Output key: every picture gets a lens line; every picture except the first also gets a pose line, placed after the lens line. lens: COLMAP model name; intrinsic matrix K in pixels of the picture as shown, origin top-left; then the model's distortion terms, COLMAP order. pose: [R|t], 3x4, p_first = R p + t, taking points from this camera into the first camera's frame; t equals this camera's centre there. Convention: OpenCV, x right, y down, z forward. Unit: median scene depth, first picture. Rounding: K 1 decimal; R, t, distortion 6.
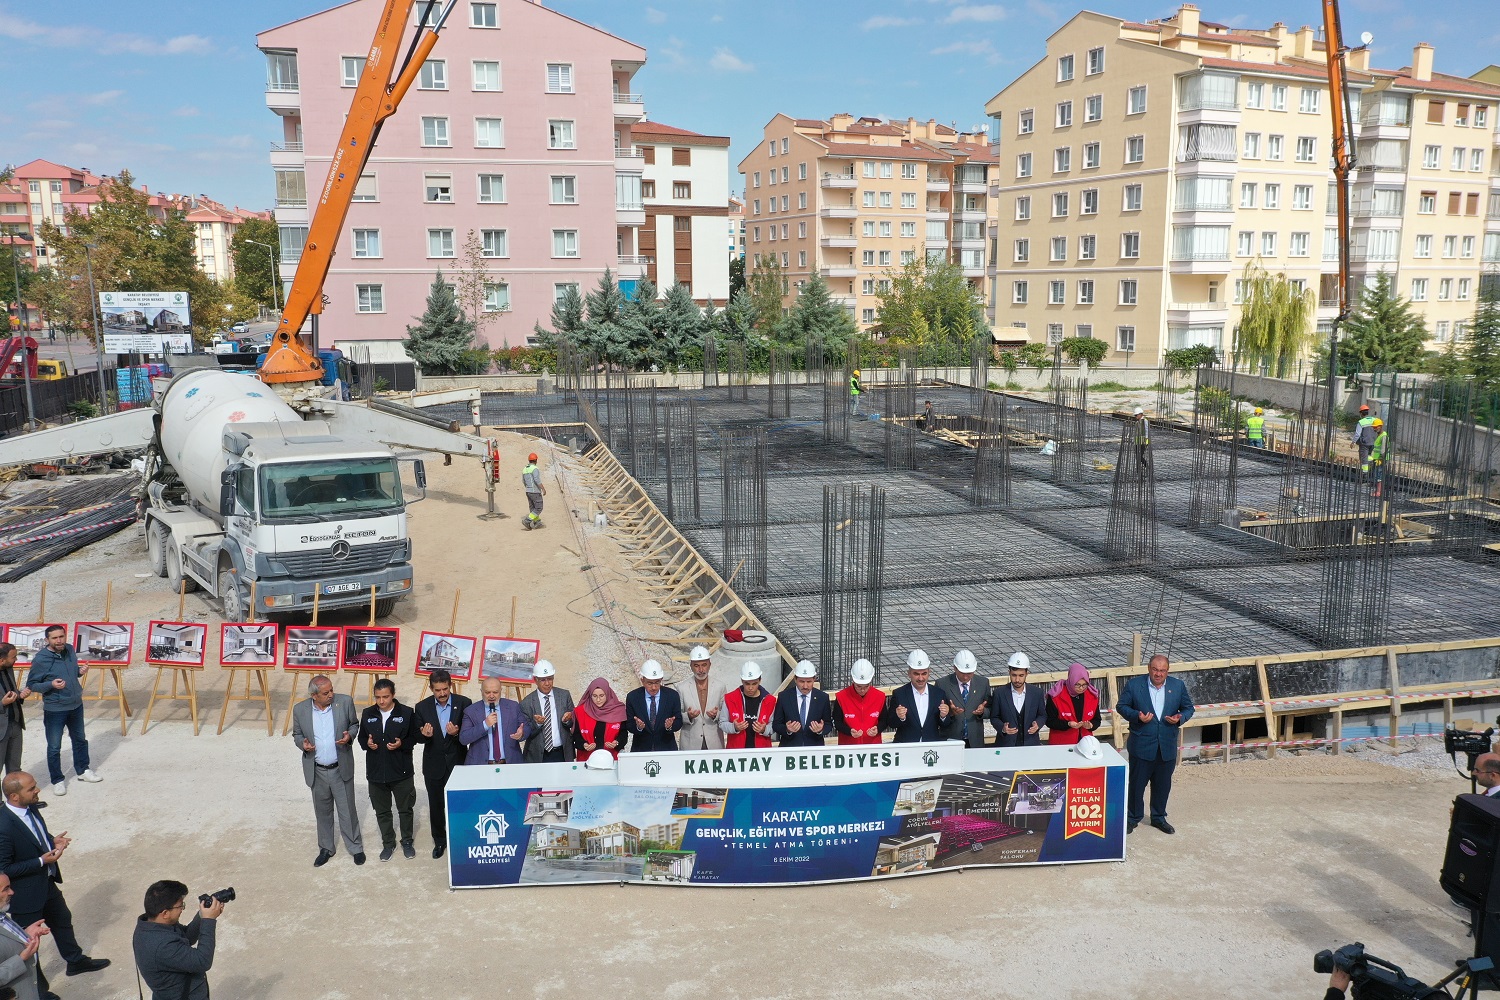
lens RADIAL K [[1205.2, 0, 750.0], [0, 1205.2, 500.0], [0, 0, 1]] dist [0.004726, 0.004400]
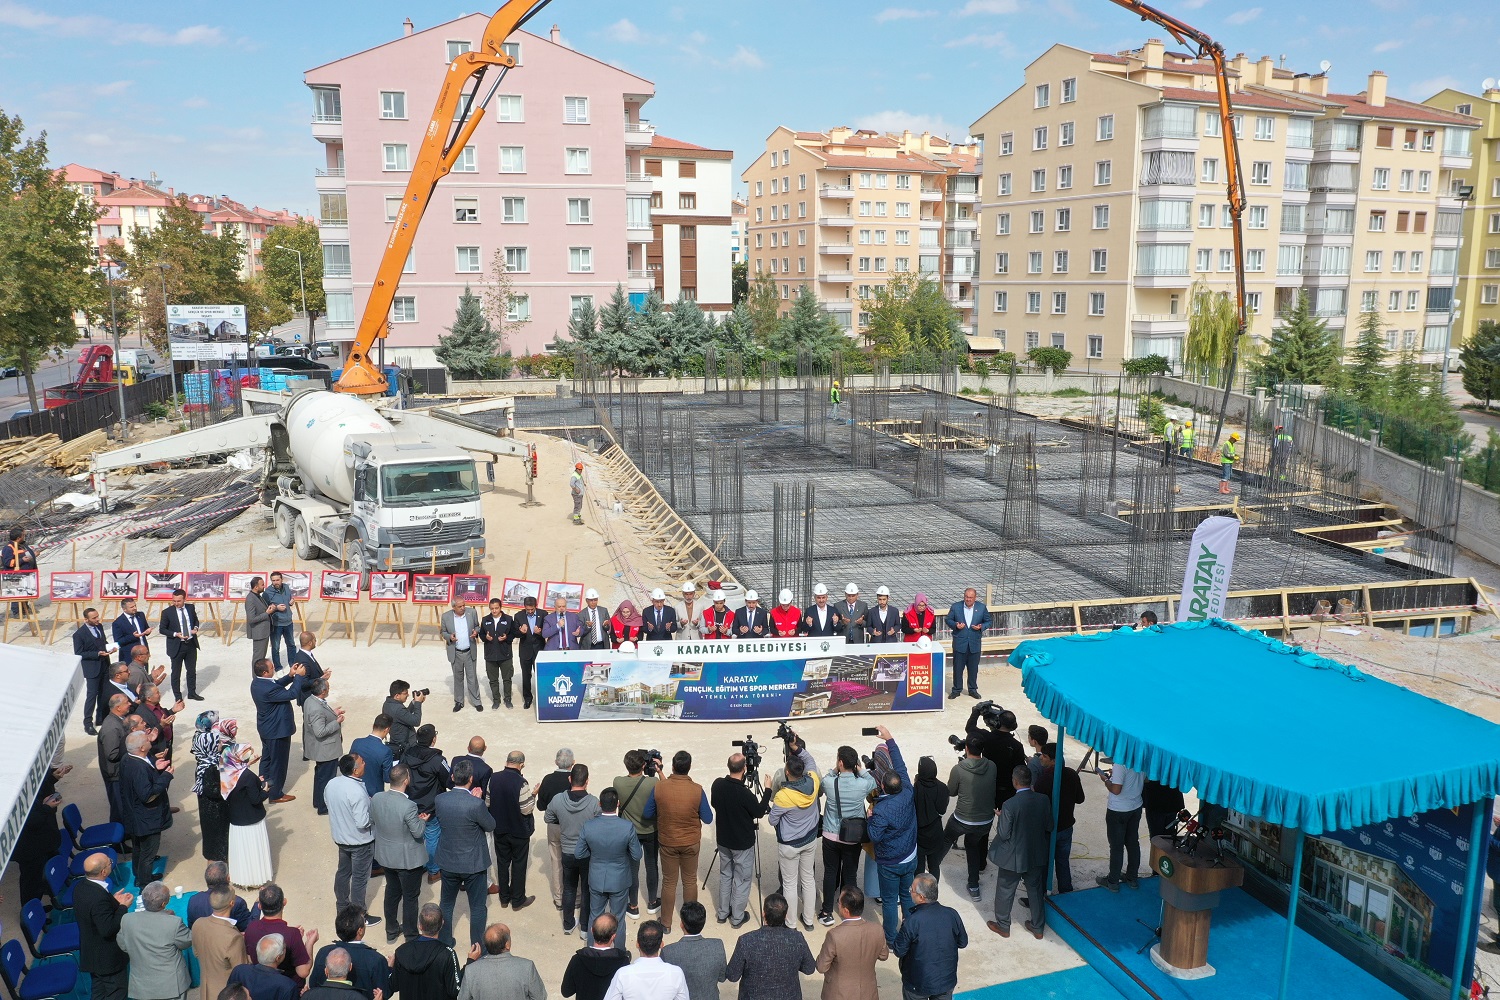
lens RADIAL K [[1205.2, 0, 750.0], [0, 1205.2, 500.0], [0, 0, 1]] dist [0.004726, 0.004400]
pose [[0.999976, 0.004860, -0.004926, 0.009221], [-0.004835, 0.999975, 0.005140, 0.000611], [0.004951, -0.005116, 0.999975, -0.115449]]
